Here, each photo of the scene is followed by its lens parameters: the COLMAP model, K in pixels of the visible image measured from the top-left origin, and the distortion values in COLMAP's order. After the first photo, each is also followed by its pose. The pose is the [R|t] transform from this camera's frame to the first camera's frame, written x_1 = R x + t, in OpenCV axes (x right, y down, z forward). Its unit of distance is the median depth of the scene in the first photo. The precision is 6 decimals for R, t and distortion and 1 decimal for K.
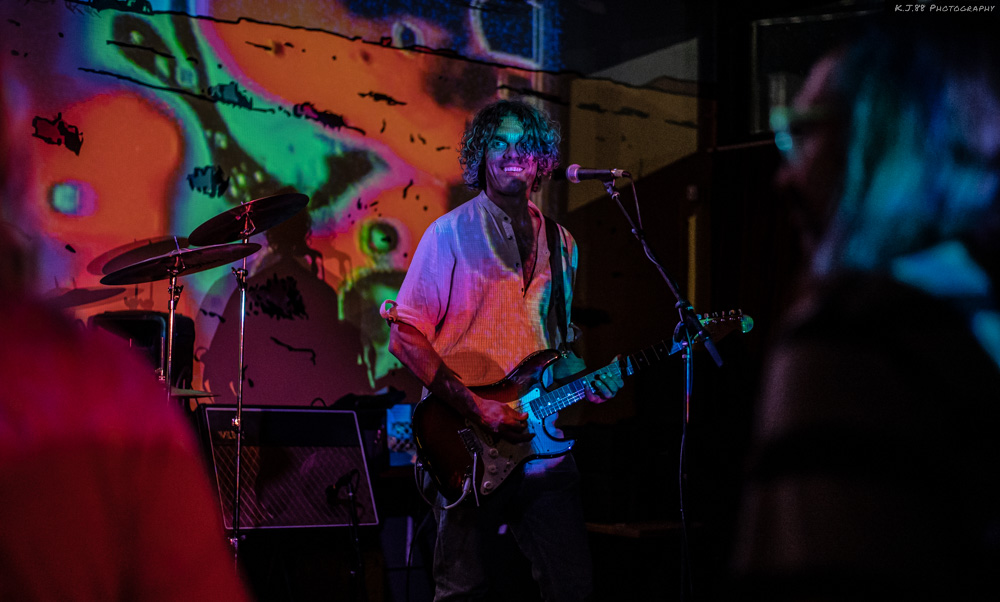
lens RADIAL K [[1419.1, 0, 465.9], [0, 1419.1, 315.1], [0, 0, 1]] dist [-0.121921, 0.000000]
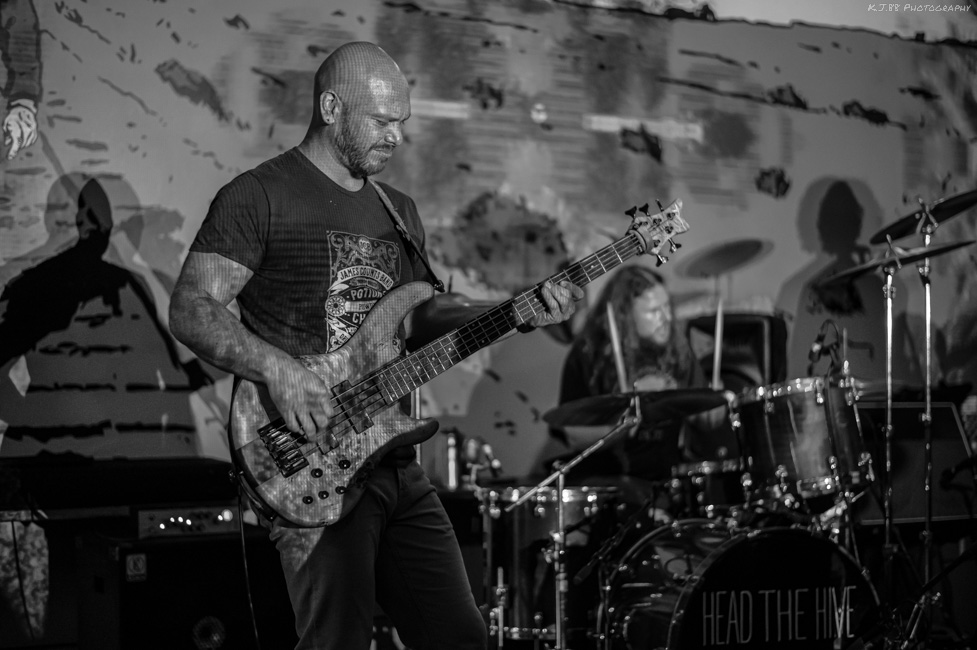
lens RADIAL K [[1417.5, 0, 487.7], [0, 1417.5, 316.8], [0, 0, 1]] dist [-0.107310, 0.000000]
pose [[0.984216, -0.034947, -0.173489, -0.205483], [0.035953, 0.999350, 0.002659, -0.007969], [0.173283, -0.008855, 0.984832, -0.039167]]
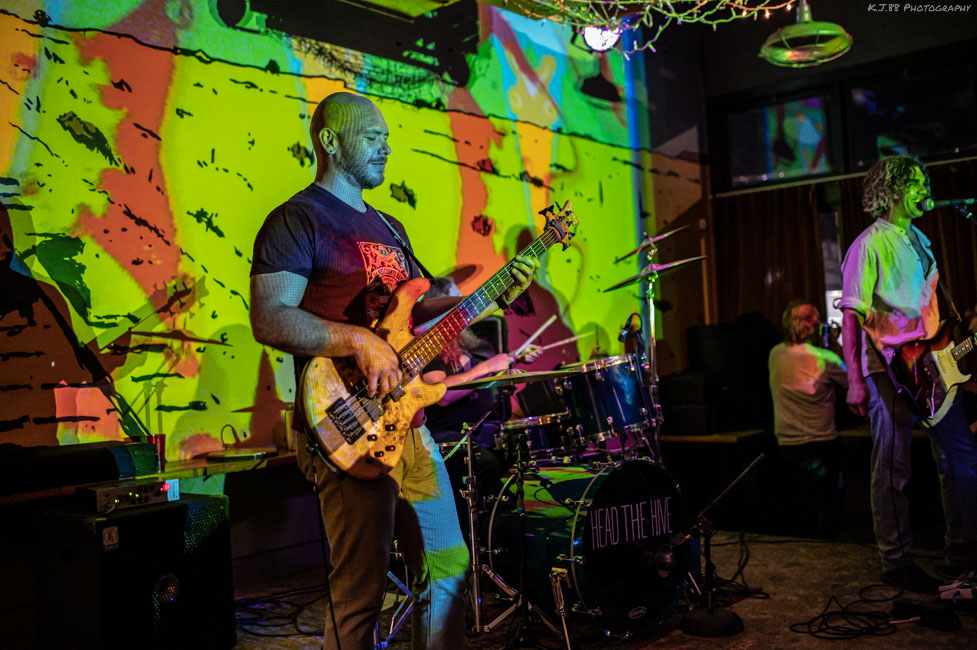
lens RADIAL K [[944.7, 0, 485.2], [0, 944.7, 317.5], [0, 0, 1]] dist [-0.066683, 0.000000]
pose [[0.974139, -0.059398, 0.218001, -0.386761], [0.059028, 0.998223, 0.008218, -0.006831], [-0.218102, 0.004863, 0.975914, 0.037345]]
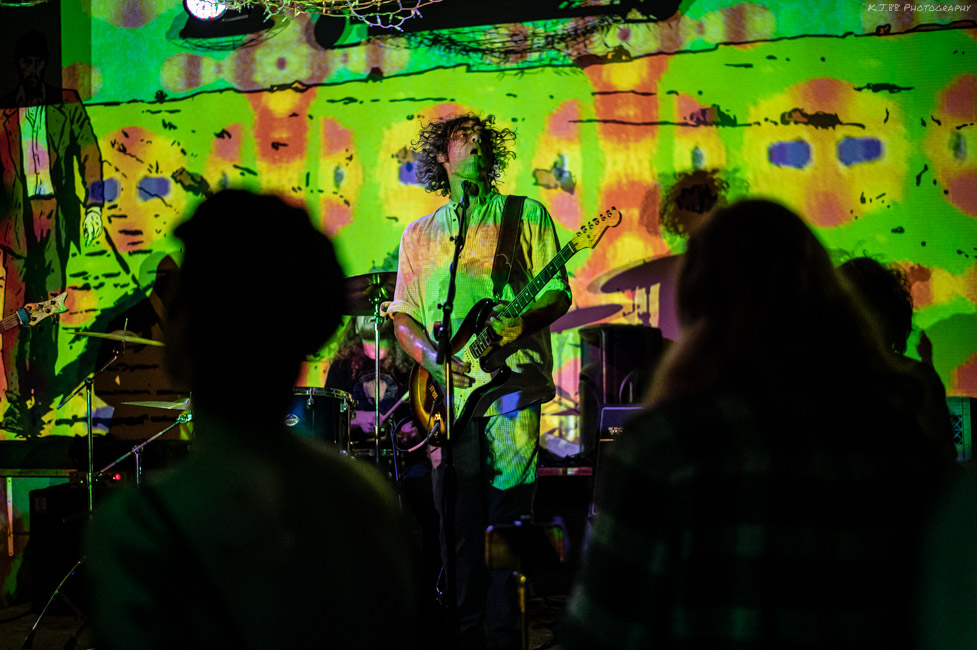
lens RADIAL K [[1417.5, 0, 498.6], [0, 1417.5, 327.8], [0, 0, 1]] dist [-0.107310, 0.000000]
pose [[0.628610, -0.061209, -0.775308, 0.547985], [0.067169, 0.997446, -0.024286, 0.020207], [0.774815, -0.036810, 0.631116, 0.179422]]
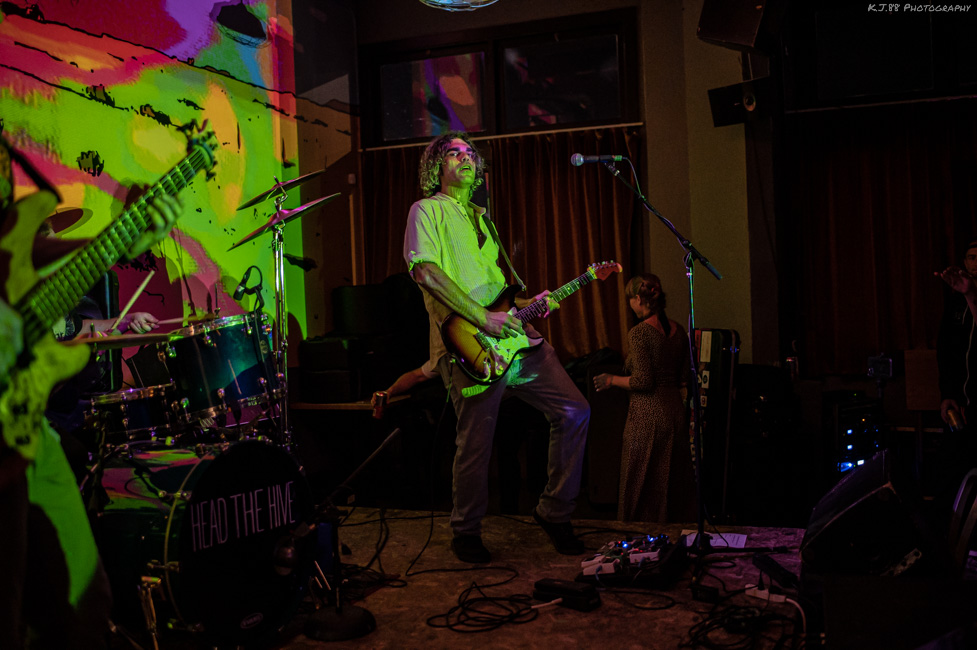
lens RADIAL K [[944.7, 0, 480.7], [0, 944.7, 322.2], [0, 0, 1]] dist [-0.066683, 0.000000]
pose [[0.840212, -0.064968, 0.538352, -0.334851], [0.033572, 0.997125, 0.067935, 0.000899], [-0.541218, -0.039006, 0.839977, 0.110447]]
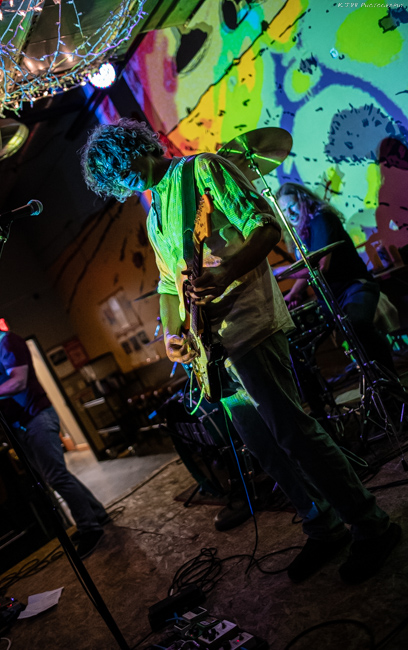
lens RADIAL K [[632.7, 0, 185.9], [0, 632.7, 322.7], [0, 0, 1]] dist [-0.062332, 0.000000]
pose [[-0.093767, 0.056144, -0.994010, 0.362809], [0.502896, 0.864346, 0.001381, 0.032795], [0.859246, -0.499755, -0.109282, 0.653251]]
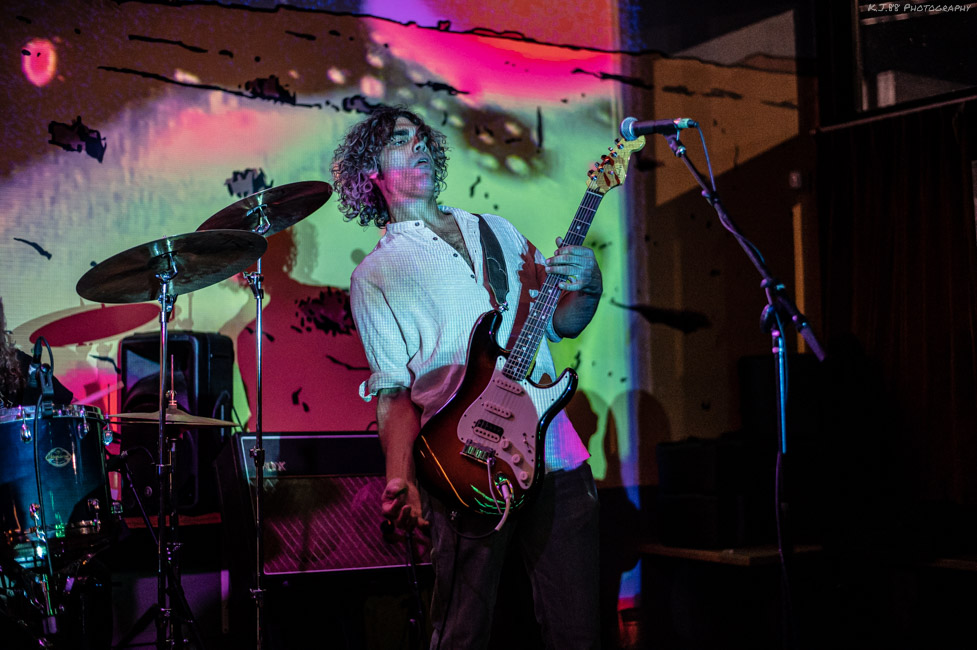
lens RADIAL K [[1417.5, 0, 464.6], [0, 1417.5, 319.1], [0, 0, 1]] dist [-0.107310, 0.000000]
pose [[0.995851, -0.041001, -0.081243, 0.023892], [0.040020, 0.999105, -0.013663, 0.007930], [0.081731, 0.010355, 0.996601, 0.107202]]
